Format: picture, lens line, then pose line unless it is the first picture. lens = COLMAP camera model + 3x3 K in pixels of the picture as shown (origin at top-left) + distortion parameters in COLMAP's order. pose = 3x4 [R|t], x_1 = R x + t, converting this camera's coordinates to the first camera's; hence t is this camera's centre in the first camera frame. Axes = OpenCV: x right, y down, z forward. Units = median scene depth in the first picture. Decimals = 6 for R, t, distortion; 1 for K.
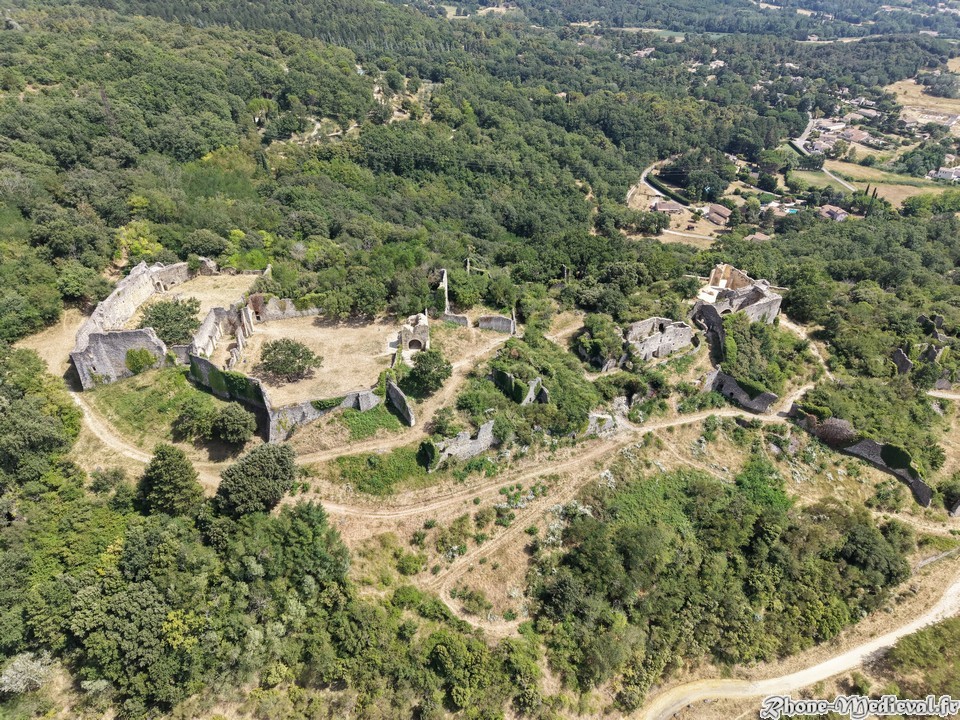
lens RADIAL K [[637.5, 0, 479.0], [0, 637.5, 361.4], [0, 0, 1]] dist [0.045200, -0.049418]
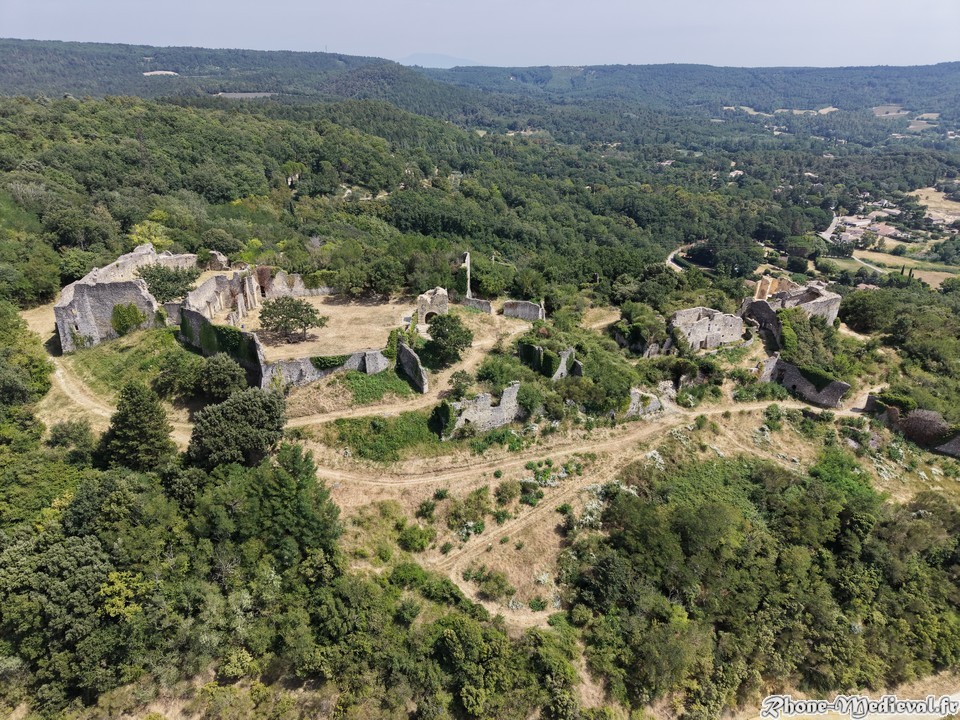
lens RADIAL K [[637.5, 0, 479.0], [0, 637.5, 361.4], [0, 0, 1]] dist [0.045200, -0.049418]
pose [[0.999103, 0.017817, -0.038423, 0.000945], [-0.024451, 0.983401, -0.179789, 0.208348], [0.034582, 0.180567, 0.982955, 0.142654]]
